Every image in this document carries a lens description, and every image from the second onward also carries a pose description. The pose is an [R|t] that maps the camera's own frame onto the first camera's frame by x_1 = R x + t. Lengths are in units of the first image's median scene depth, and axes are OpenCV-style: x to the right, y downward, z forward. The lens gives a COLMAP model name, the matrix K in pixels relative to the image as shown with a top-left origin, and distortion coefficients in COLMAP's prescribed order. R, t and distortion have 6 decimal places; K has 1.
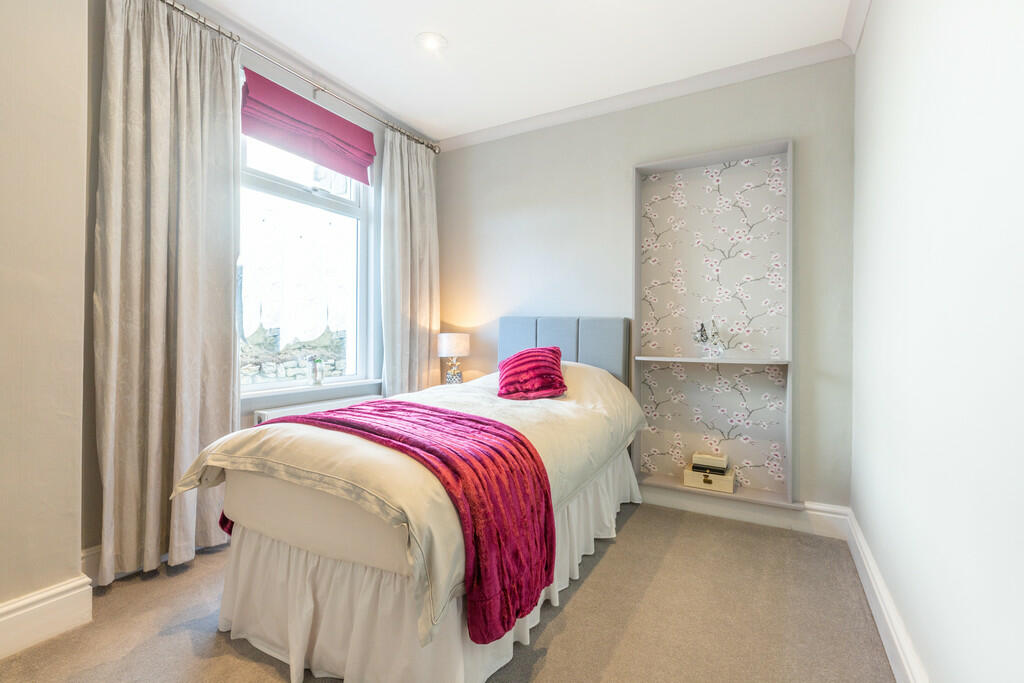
lens RADIAL K [[466.1, 0, 512.0], [0, 466.1, 341.5], [0, 0, 1]] dist [0.000309, 0.000114]
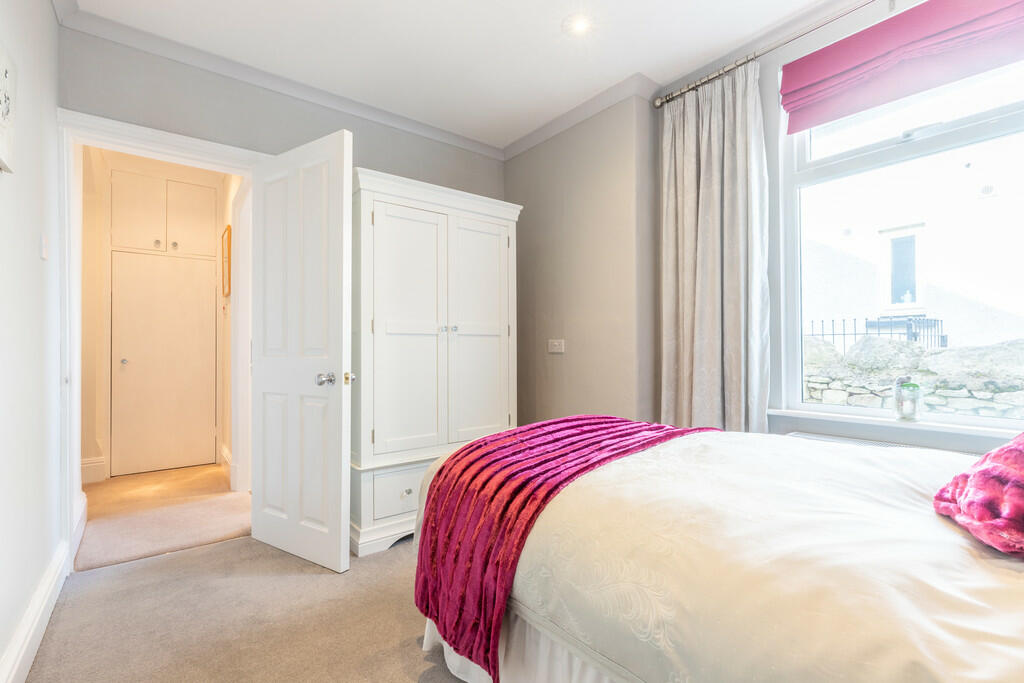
lens RADIAL K [[463.3, 0, 512.0], [0, 463.3, 341.5], [0, 0, 1]] dist [0.001089, 0.000254]
pose [[-0.393083, -0.014865, -0.919383, 0.431604], [-0.009038, 0.999883, -0.012303, -0.008120], [0.919459, 0.003473, -0.393171, 0.739547]]
